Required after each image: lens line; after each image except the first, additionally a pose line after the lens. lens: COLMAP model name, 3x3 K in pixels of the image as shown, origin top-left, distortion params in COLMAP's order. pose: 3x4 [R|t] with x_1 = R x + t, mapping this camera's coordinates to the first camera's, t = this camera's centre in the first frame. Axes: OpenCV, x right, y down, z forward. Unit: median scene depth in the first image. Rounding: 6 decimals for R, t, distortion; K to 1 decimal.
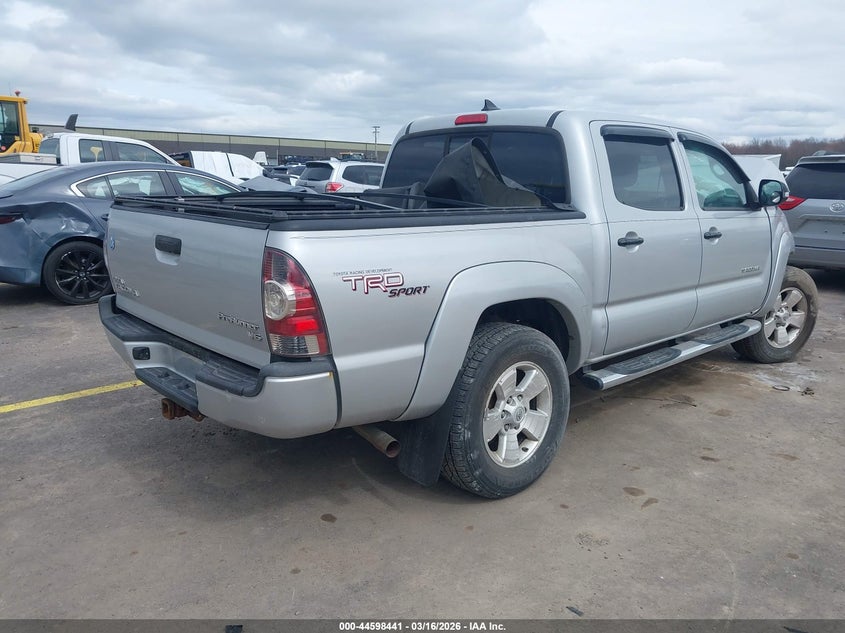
lens RADIAL K [[669.6, 0, 421.7], [0, 669.6, 297.7], [0, 0, 1]] dist [-0.004730, -0.000967]
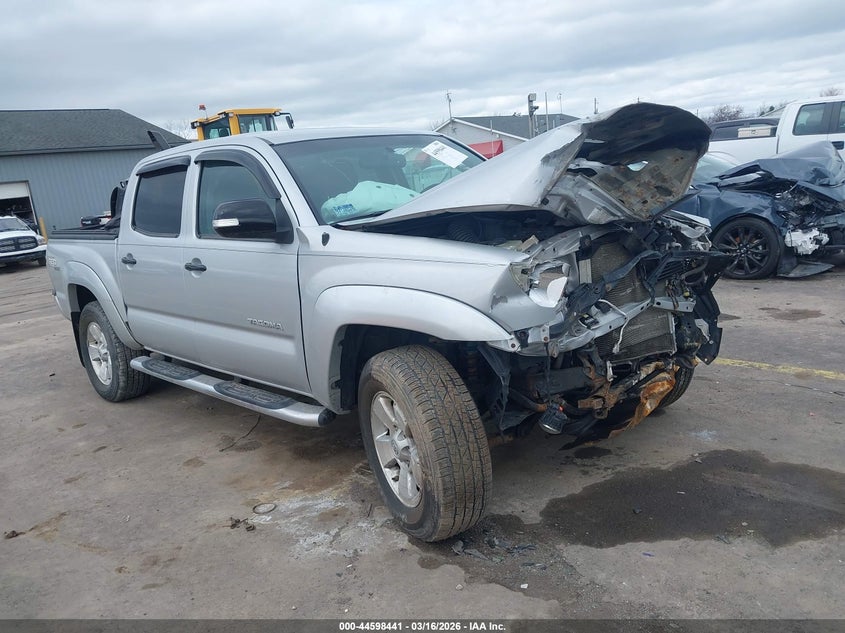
lens RADIAL K [[662.3, 0, 422.5], [0, 662.3, 316.5], [0, 0, 1]] dist [0.014864, 0.002023]
pose [[0.024642, 0.185707, -0.982296, 1.300338], [-0.075366, 0.980143, 0.183409, -0.210251], [0.996851, 0.069512, 0.038149, 1.253054]]
